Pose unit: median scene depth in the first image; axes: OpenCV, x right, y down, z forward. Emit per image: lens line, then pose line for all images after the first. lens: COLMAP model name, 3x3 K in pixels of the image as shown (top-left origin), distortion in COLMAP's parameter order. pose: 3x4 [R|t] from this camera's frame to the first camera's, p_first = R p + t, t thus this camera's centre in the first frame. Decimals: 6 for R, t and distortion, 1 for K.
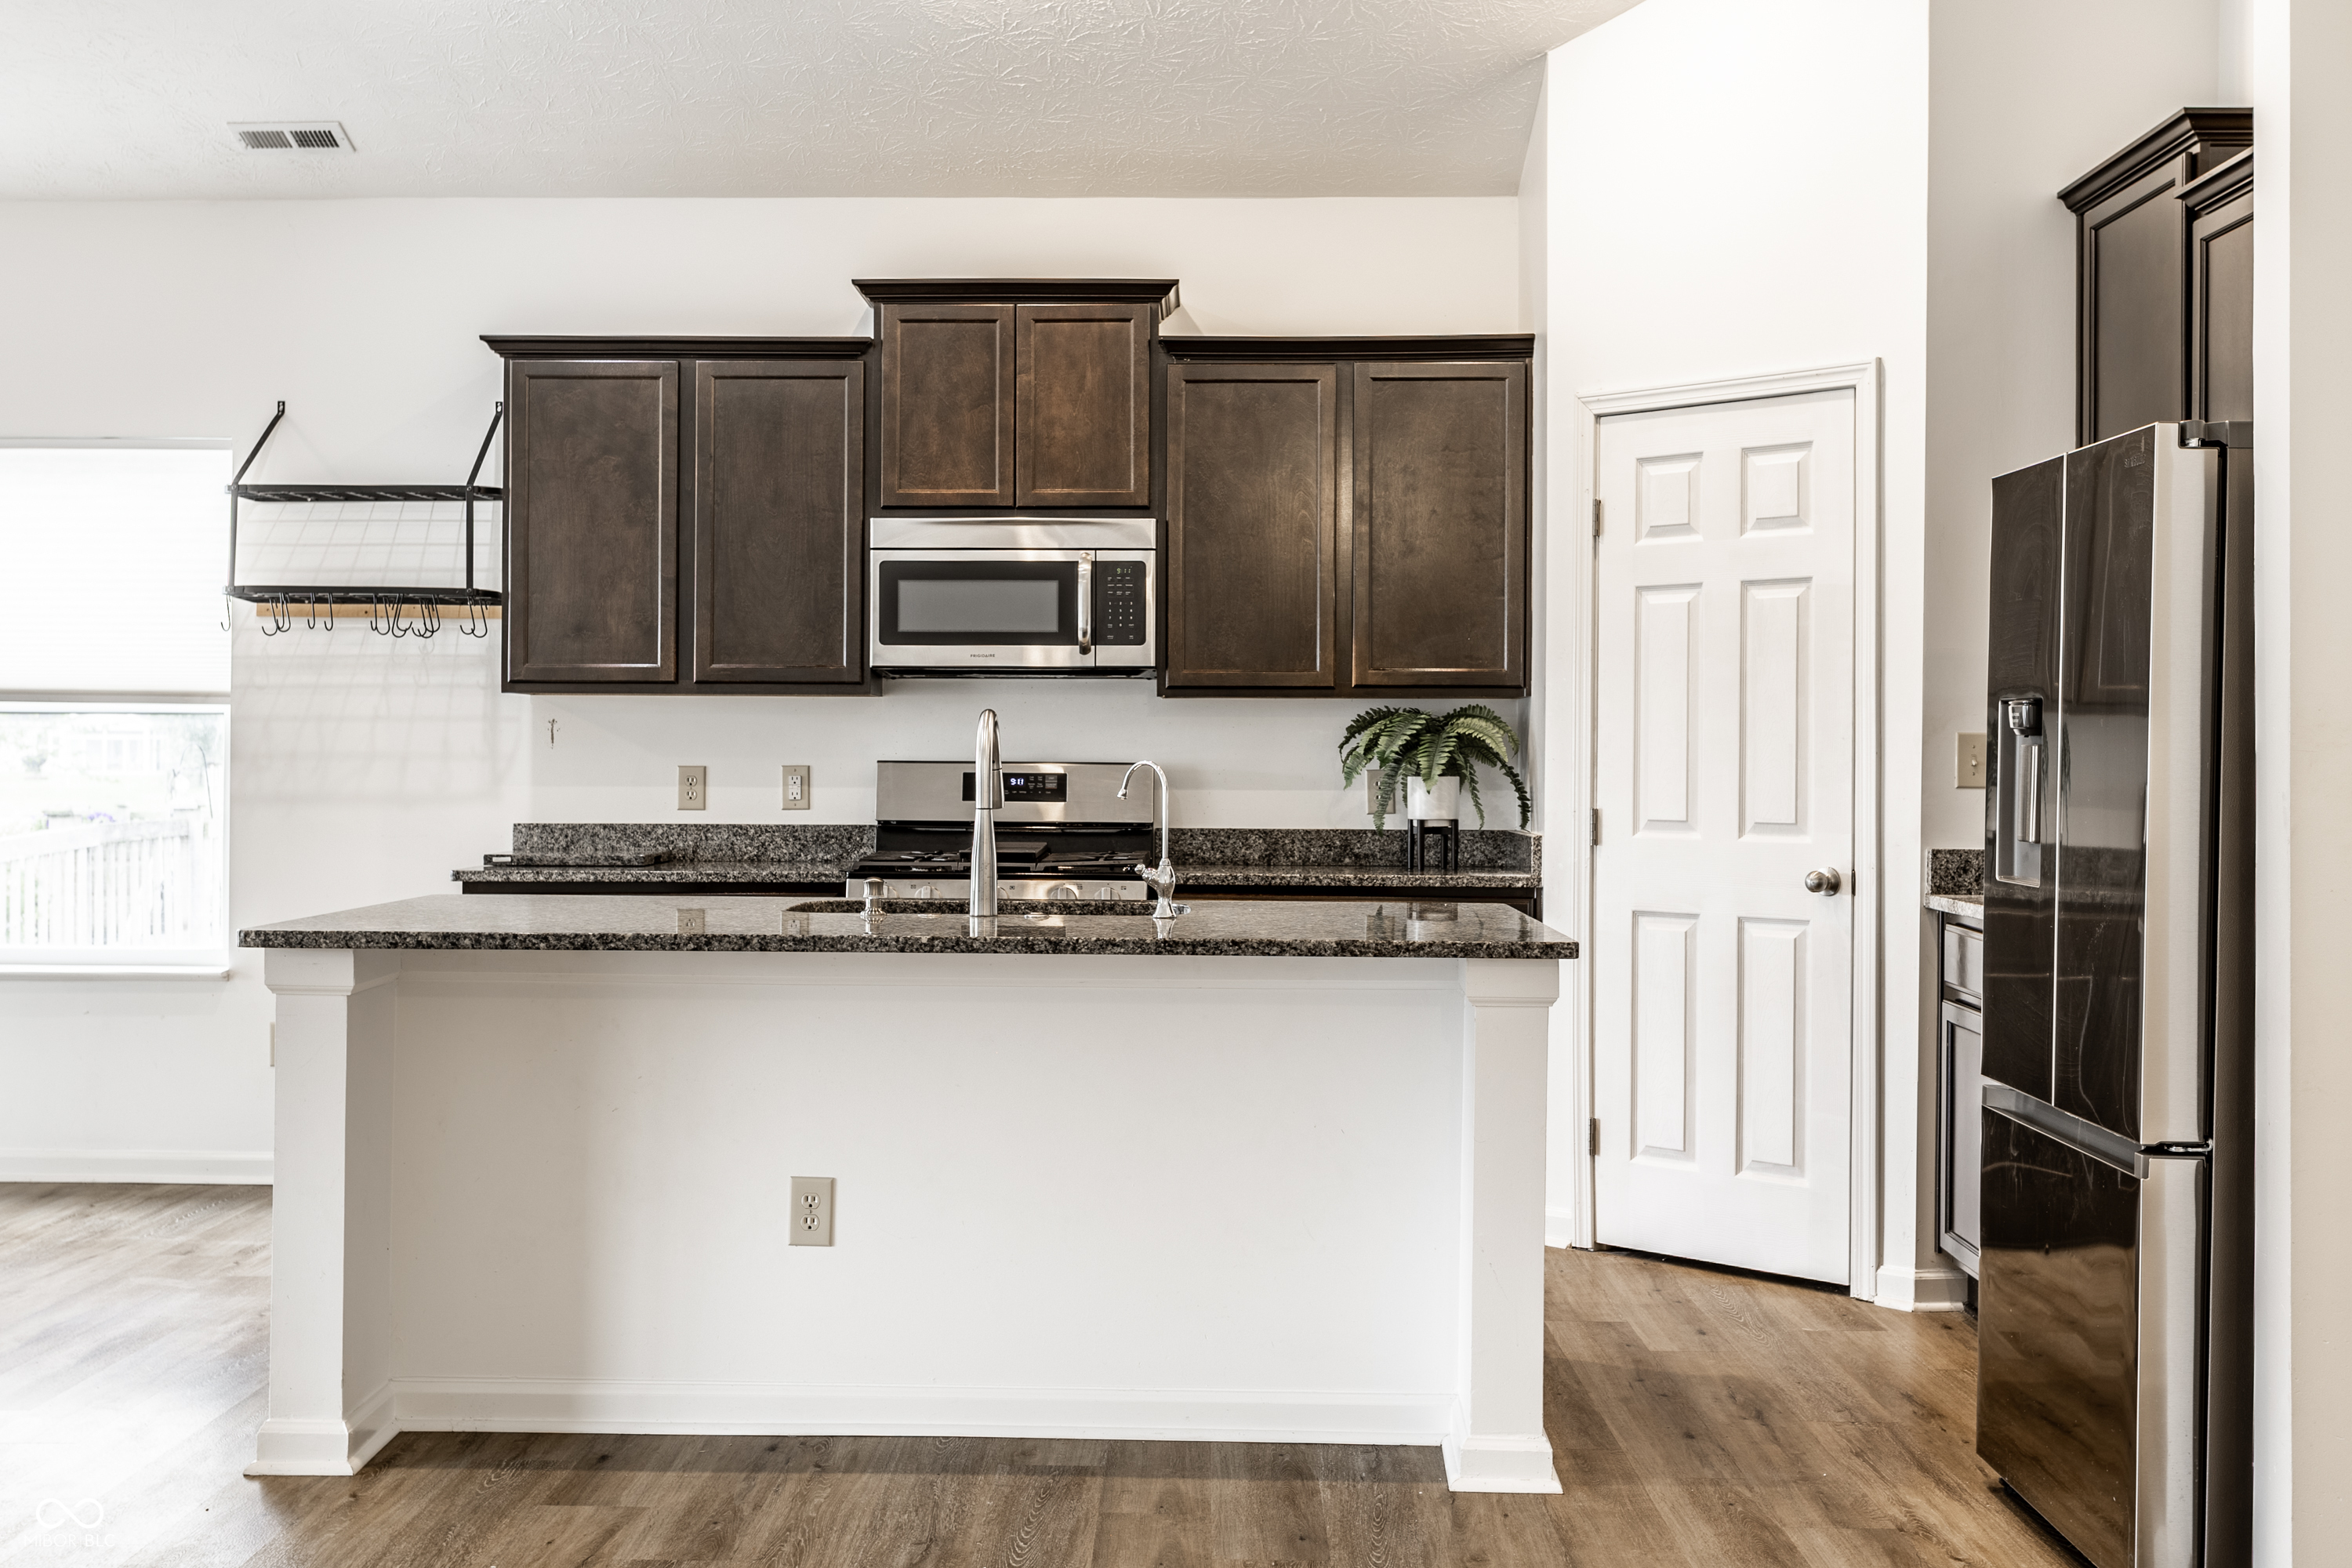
lens RADIAL K [[2586.7, 0, 1142.3], [0, 2586.7, 750.9], [0, 0, 1]] dist [0.005464, -0.011019]
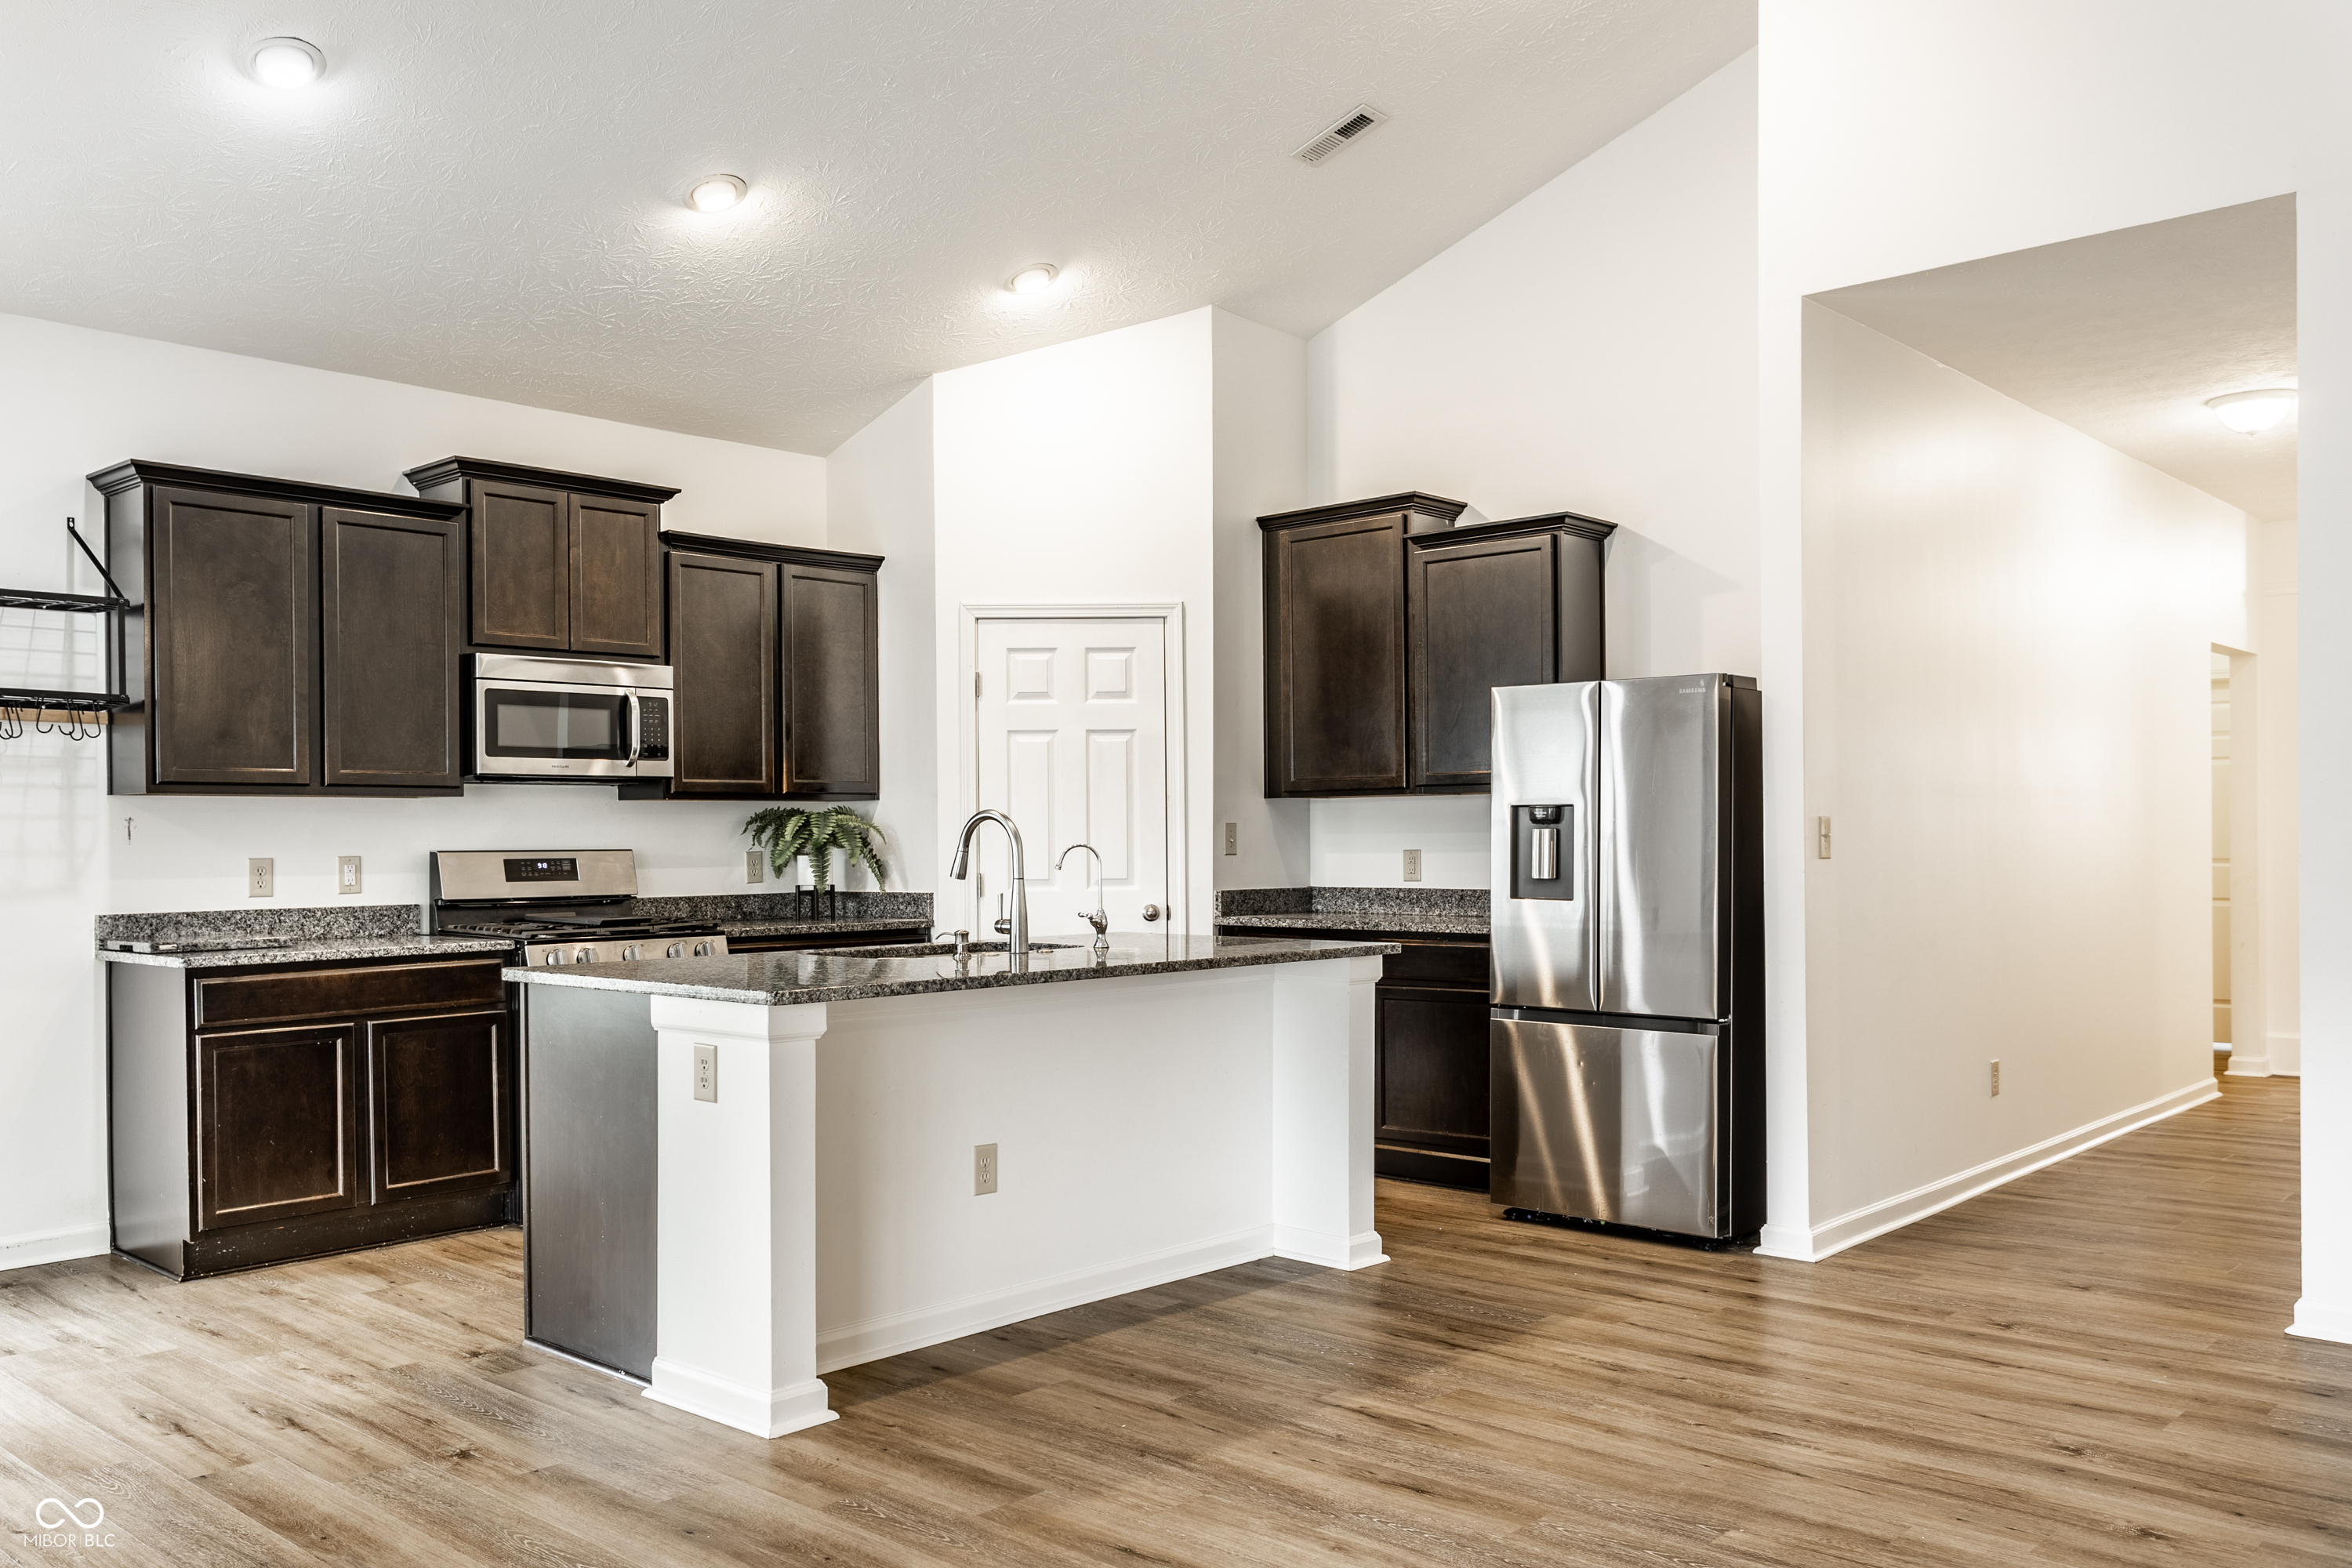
lens RADIAL K [[1876.7, 0, 1065.3], [0, 1876.7, 847.5], [0, 0, 1]] dist [0.001873, 0.009014]
pose [[0.678582, -0.014776, 0.734376, -0.566687], [0.010658, 0.999890, 0.010270, -0.003790], [-0.734448, 0.000858, 0.678665, 0.188865]]
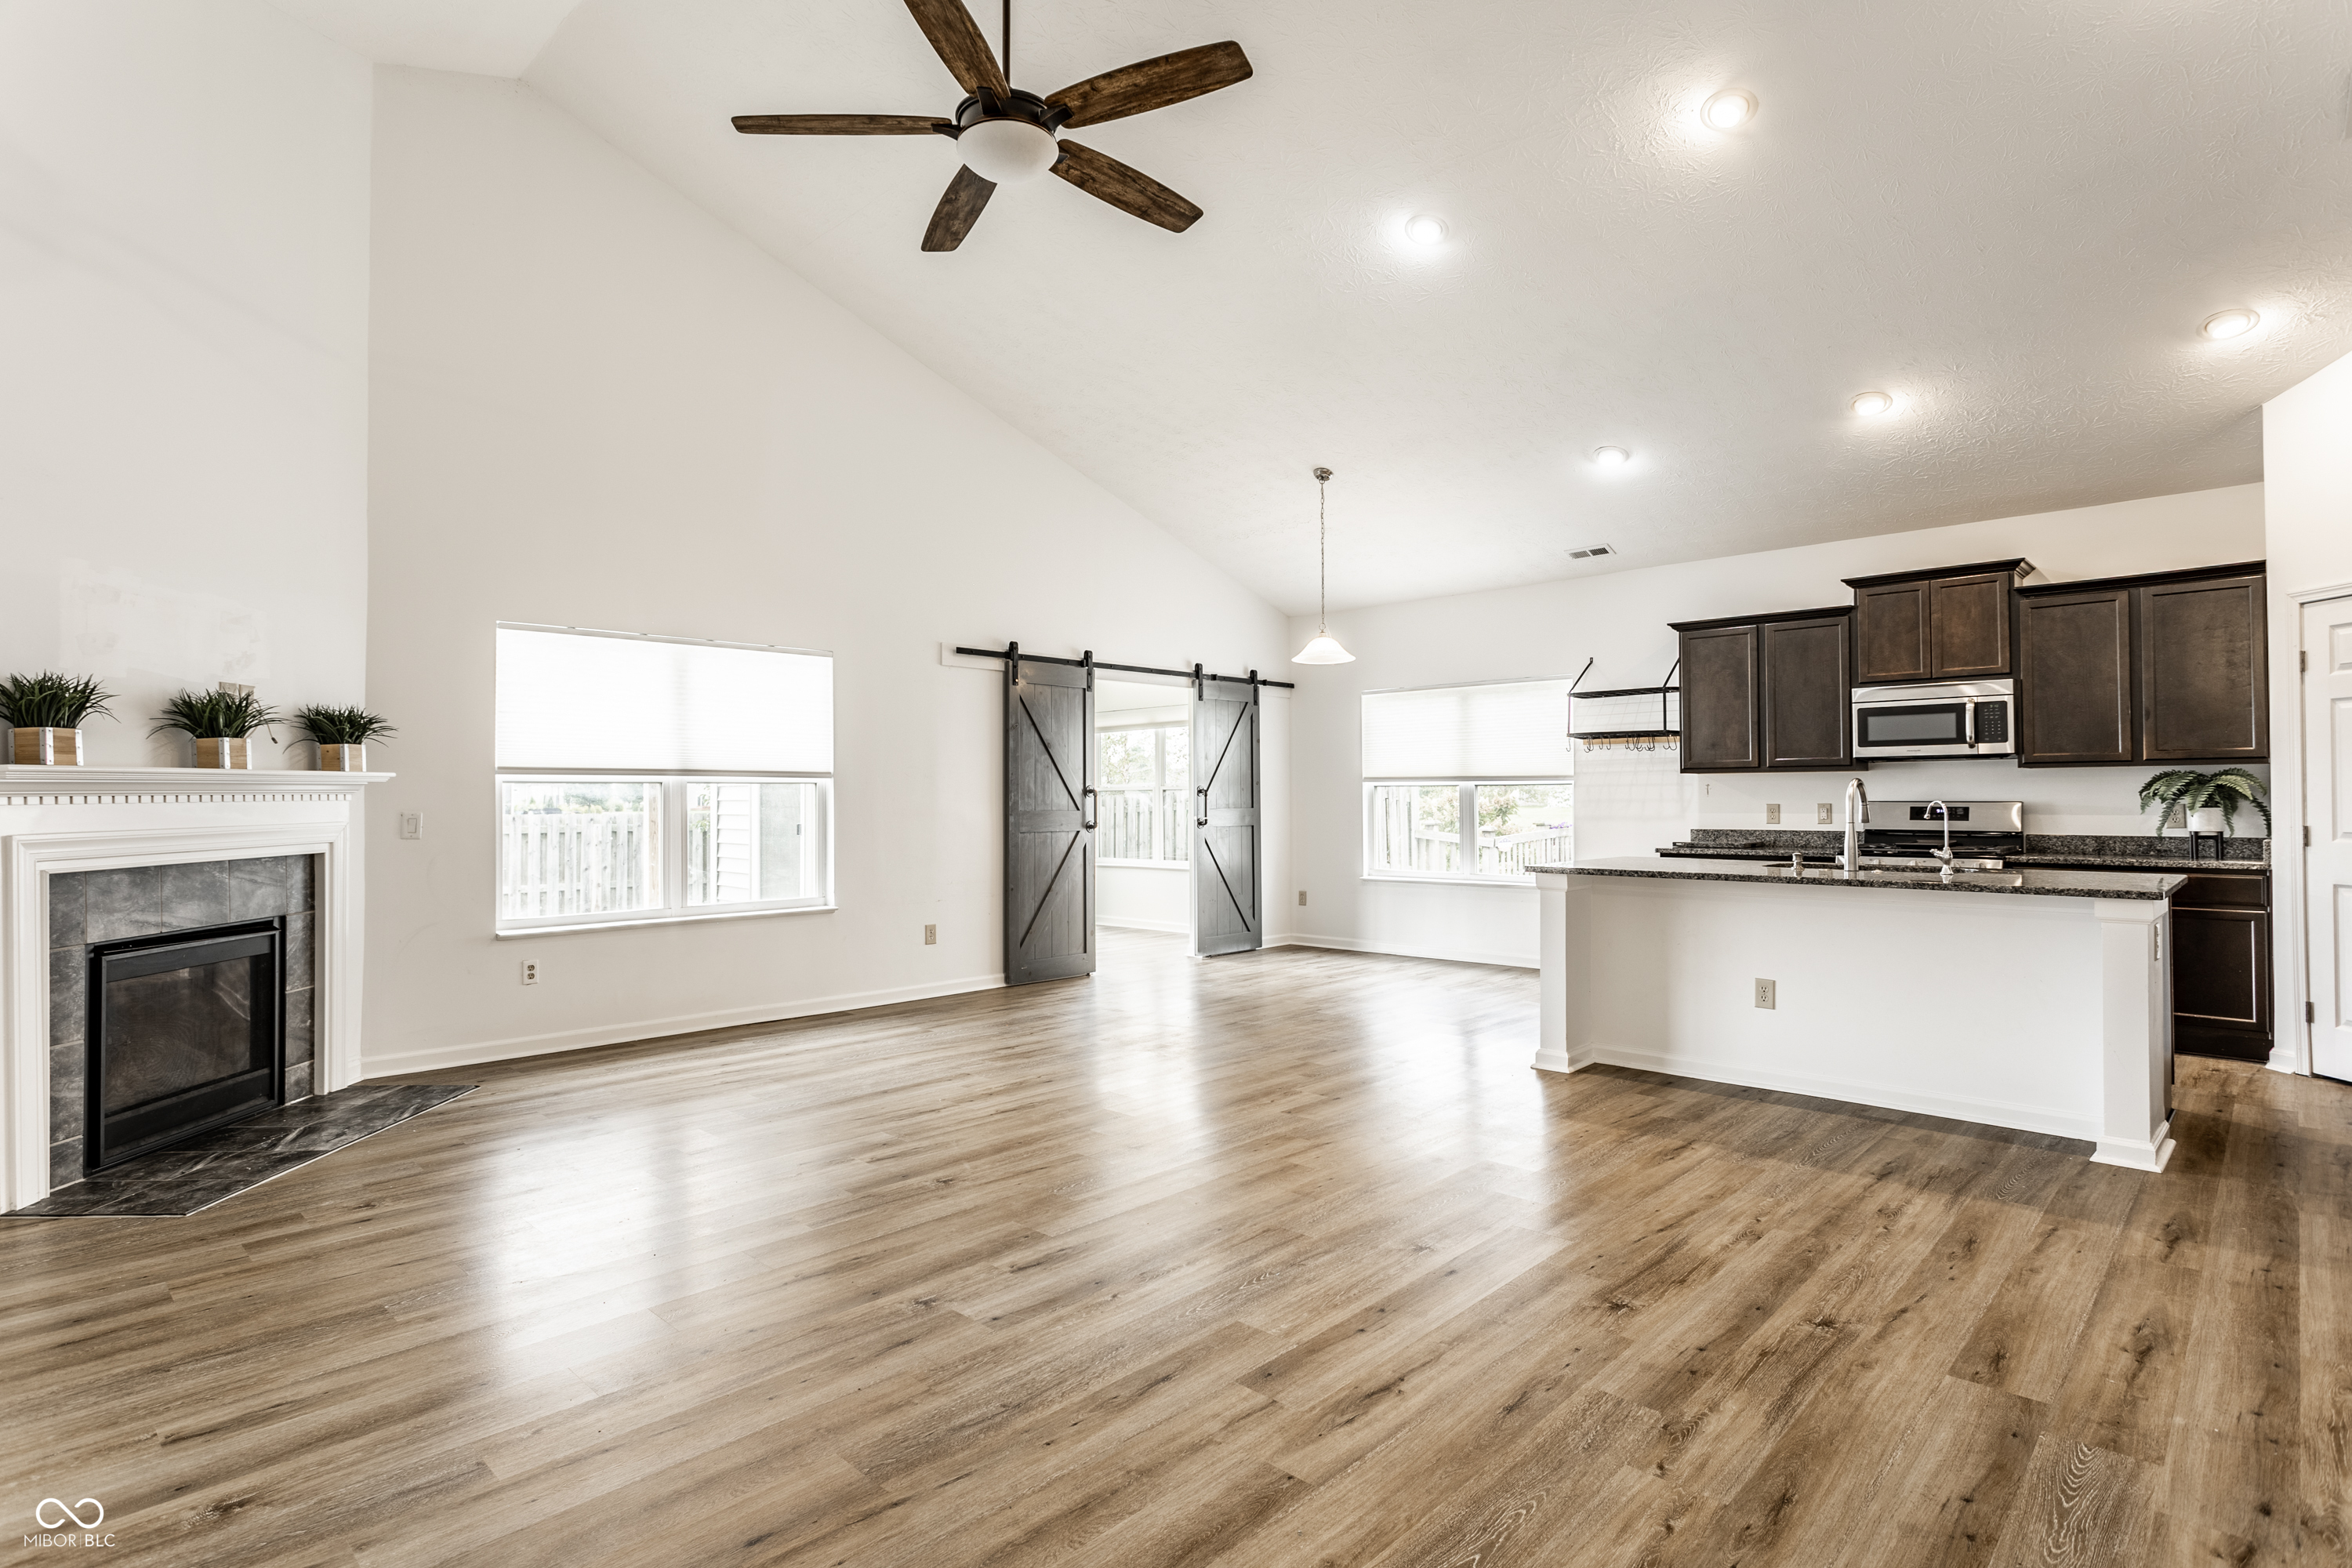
lens RADIAL K [[1174.1, 0, 1180.3], [0, 1174.1, 779.1], [0, 0, 1]] dist [-0.001708, 0.001885]
pose [[0.741305, -0.019626, -0.670881, 0.133530], [0.008805, 0.999771, -0.019519, -0.000499], [0.671110, 0.008562, 0.741308, -0.100293]]
